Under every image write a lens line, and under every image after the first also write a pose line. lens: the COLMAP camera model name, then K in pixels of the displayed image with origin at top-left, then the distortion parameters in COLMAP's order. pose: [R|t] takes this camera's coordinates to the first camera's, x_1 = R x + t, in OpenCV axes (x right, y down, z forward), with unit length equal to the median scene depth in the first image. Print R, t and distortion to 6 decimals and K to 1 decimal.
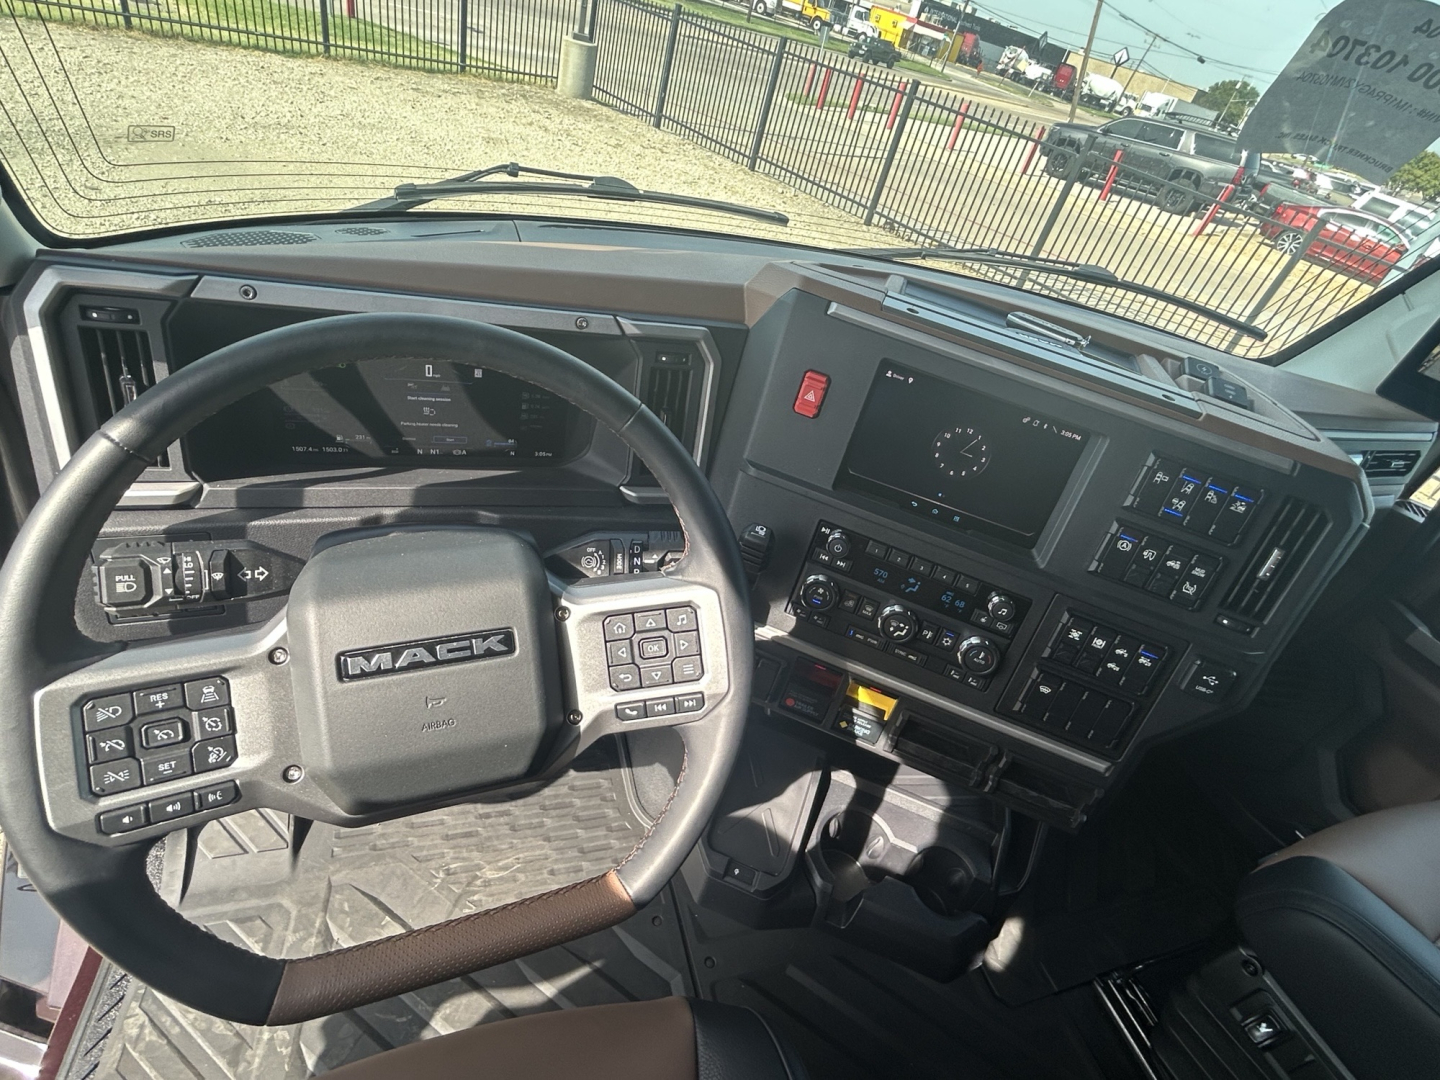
lens RADIAL K [[741.6, 0, 717.4], [0, 741.6, 532.4], [0, 0, 1]] dist [0.001237, 0.001023]
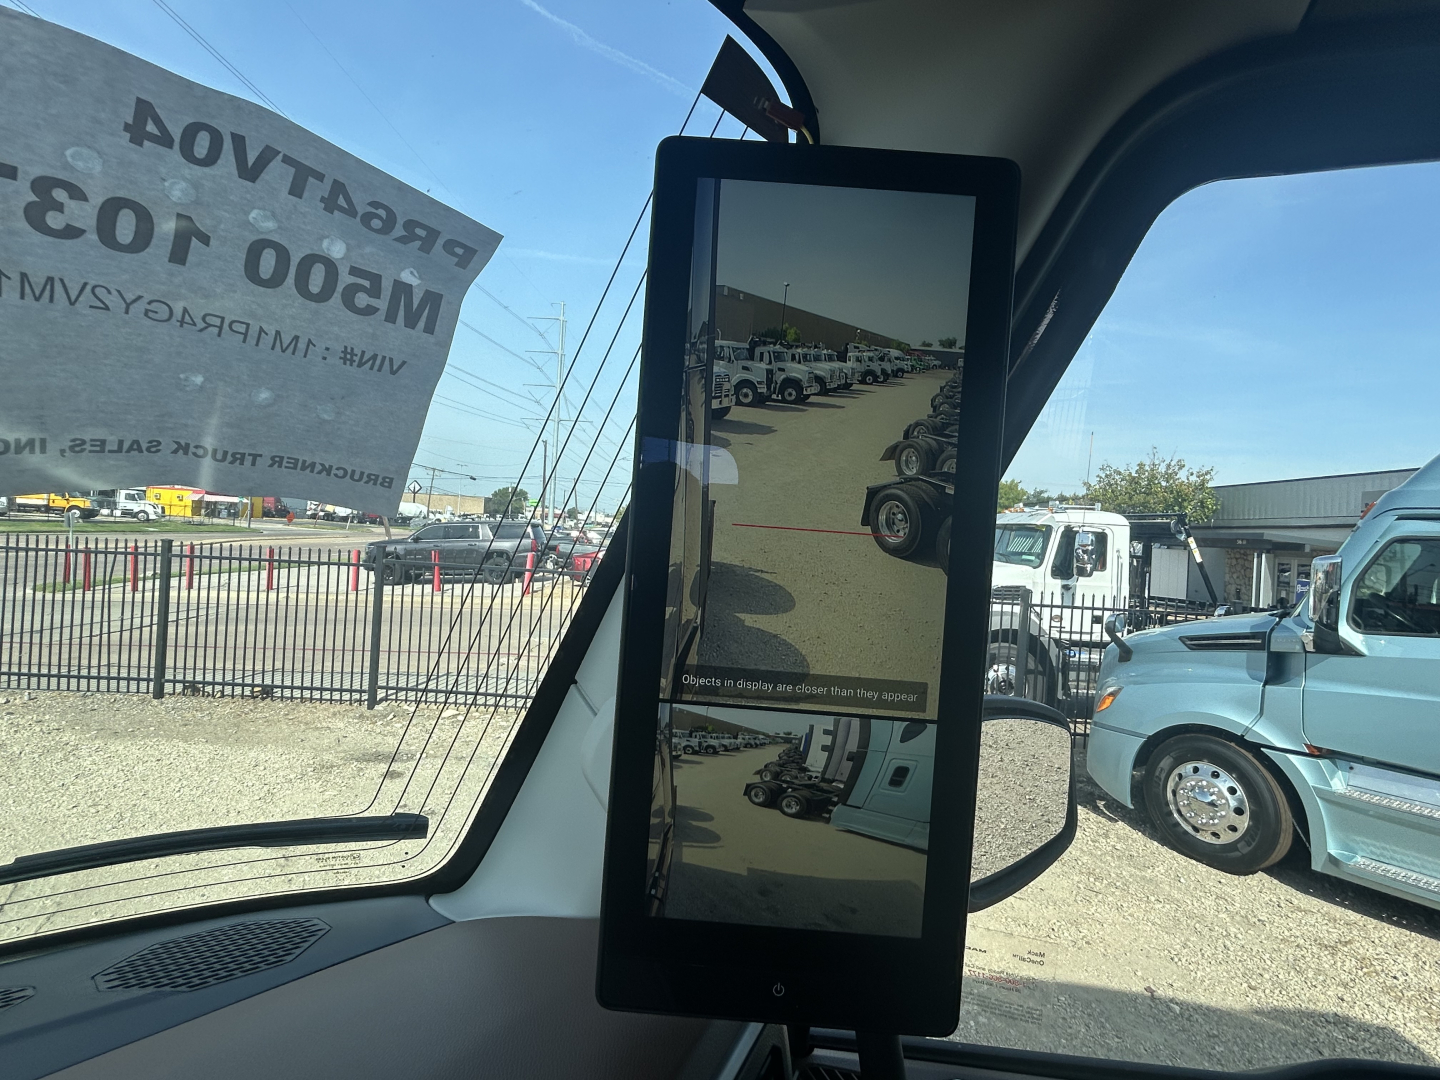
lens RADIAL K [[741.6, 0, 717.4], [0, 741.6, 532.4], [0, 0, 1]] dist [0.001237, 0.001023]
pose [[0.671190, -0.209054, 0.711196, 1.016320], [0.531106, 0.804923, -0.264625, -0.340743], [-0.517137, 0.555334, 0.651286, 0.887728]]
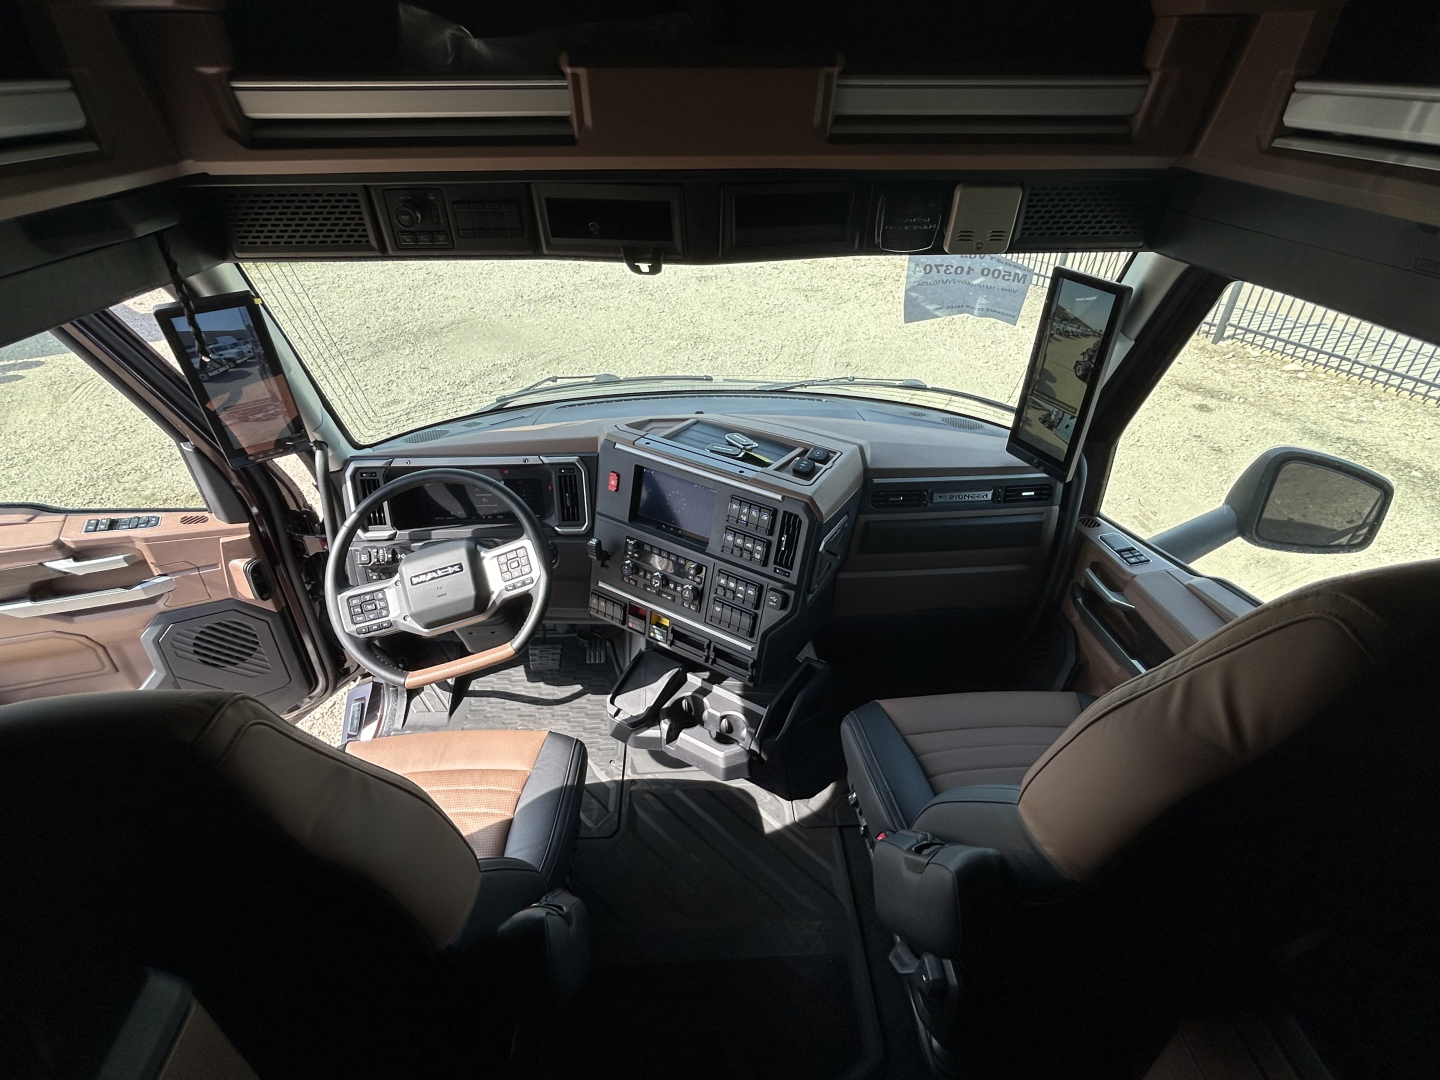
lens RADIAL K [[736.9, 0, 713.8], [0, 736.9, 528.8], [0, 0, 1]] dist [0.016143, -0.000110]
pose [[0.942560, -0.054087, -0.329630, 1.131497], [0.016203, 0.993046, -0.116610, 0.227560], [0.333644, 0.104571, 0.936881, -1.010466]]
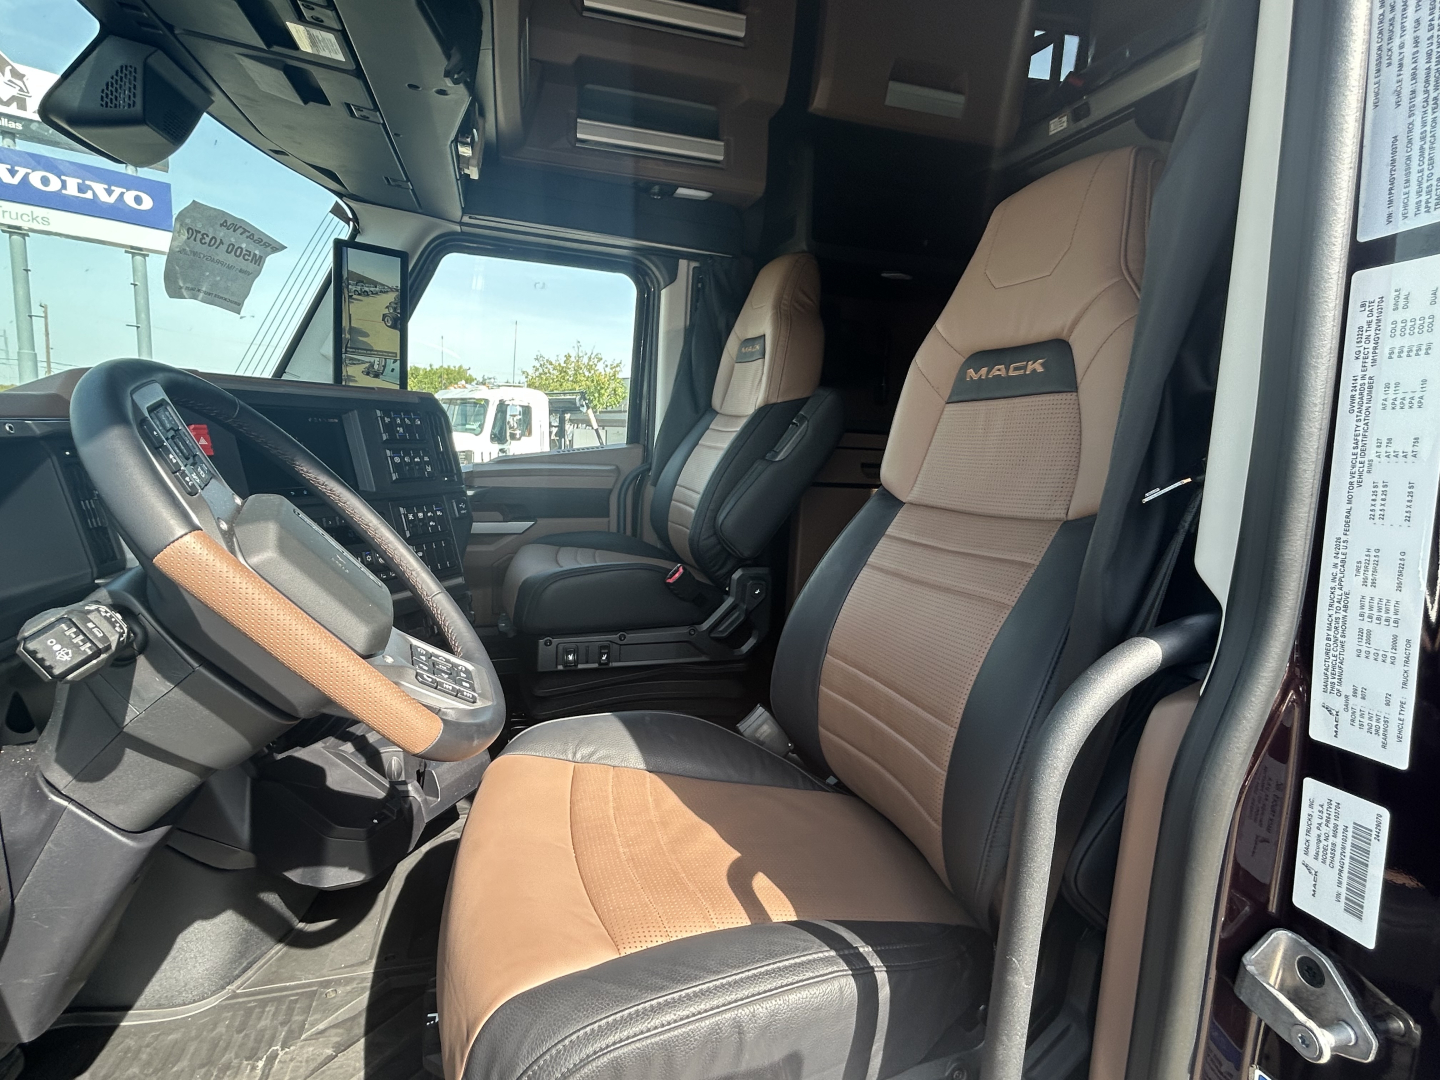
lens RADIAL K [[741.6, 0, 717.4], [0, 741.6, 532.4], [0, 0, 1]] dist [0.001237, 0.001023]
pose [[0.051646, -0.353727, 0.933922, -1.074662], [0.580060, 0.771873, 0.260273, 0.125422], [-0.812935, 0.528289, 0.245047, 0.007514]]
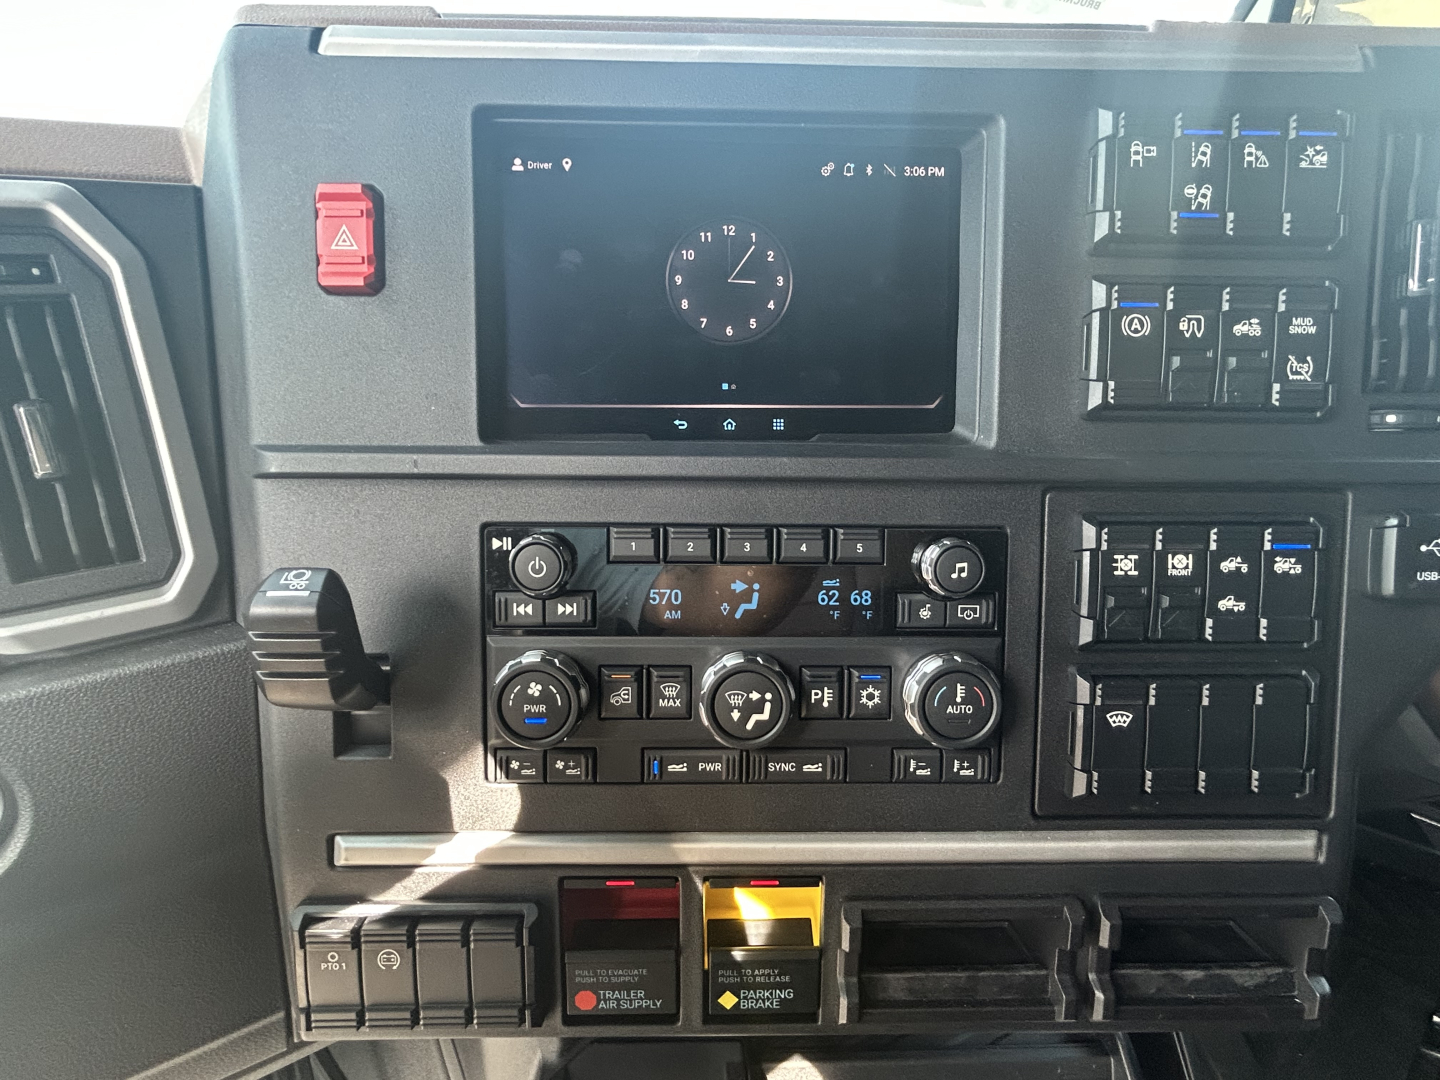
lens RADIAL K [[741.6, 0, 717.4], [0, 741.6, 532.4], [0, 0, 1]] dist [0.001237, 0.001023]
pose [[0.922910, -0.310025, 0.228301, 0.165220], [0.358709, 0.907796, -0.217332, 0.124025], [-0.139873, 0.282472, 0.949023, 0.595710]]
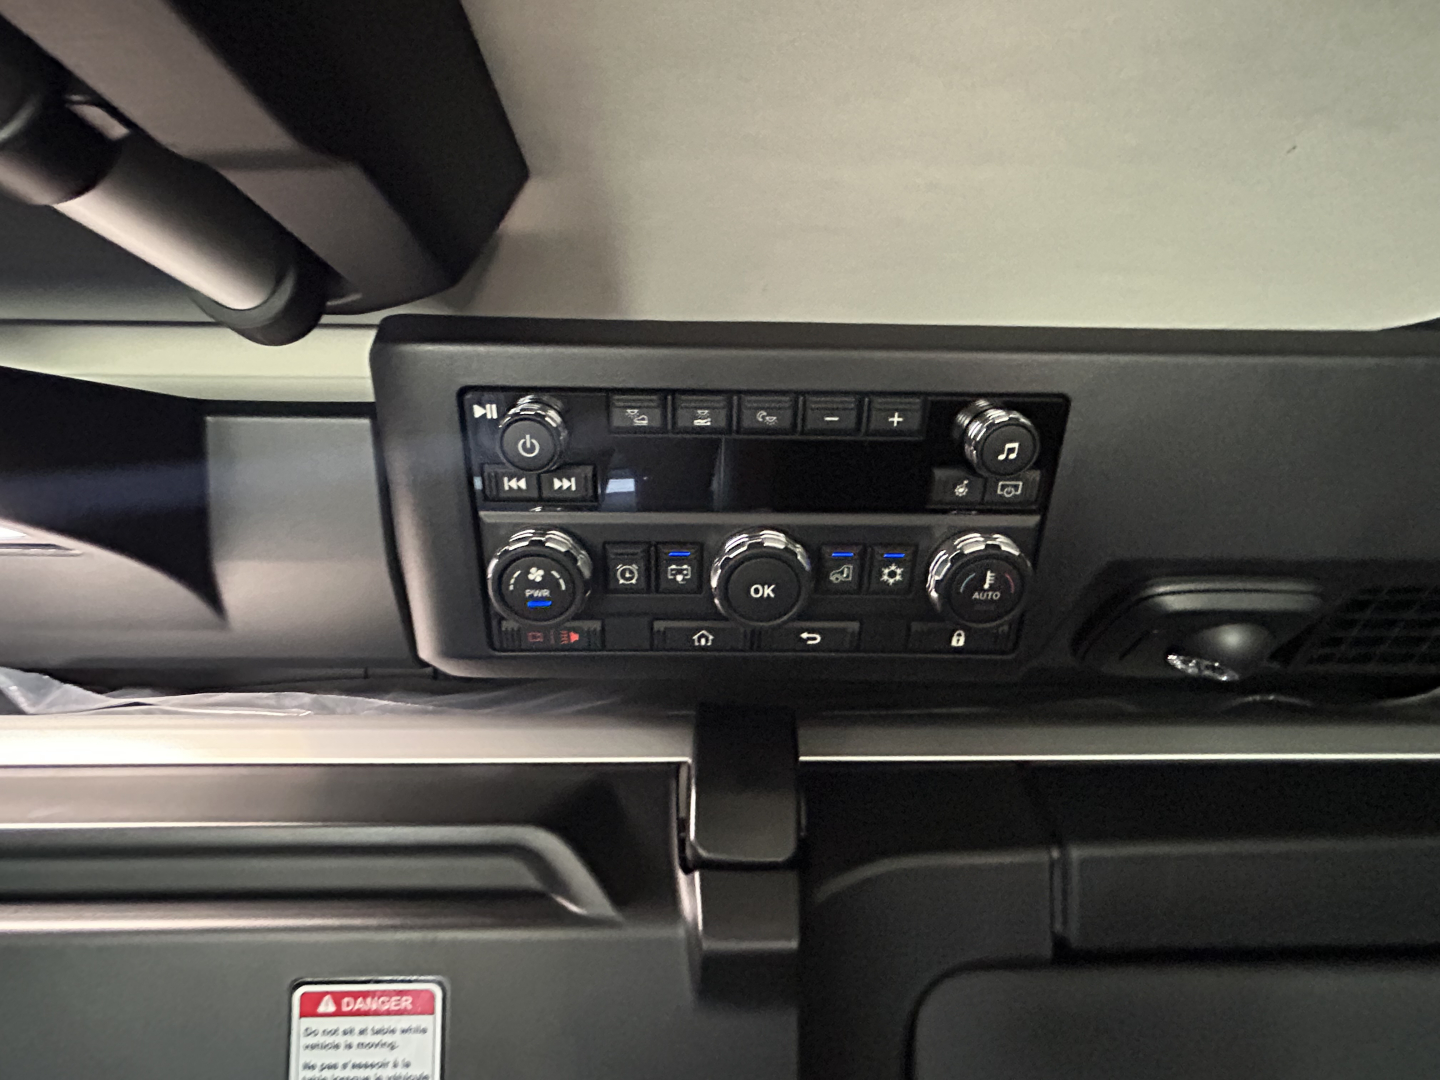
lens RADIAL K [[741.6, 0, 717.4], [0, 741.6, 532.4], [0, 0, 1]] dist [0.001237, 0.001023]
pose [[0.925589, -0.361486, 0.112306, 0.189064], [0.346911, 0.928787, 0.130412, 0.043517], [-0.151450, -0.081748, 0.985079, 0.633181]]
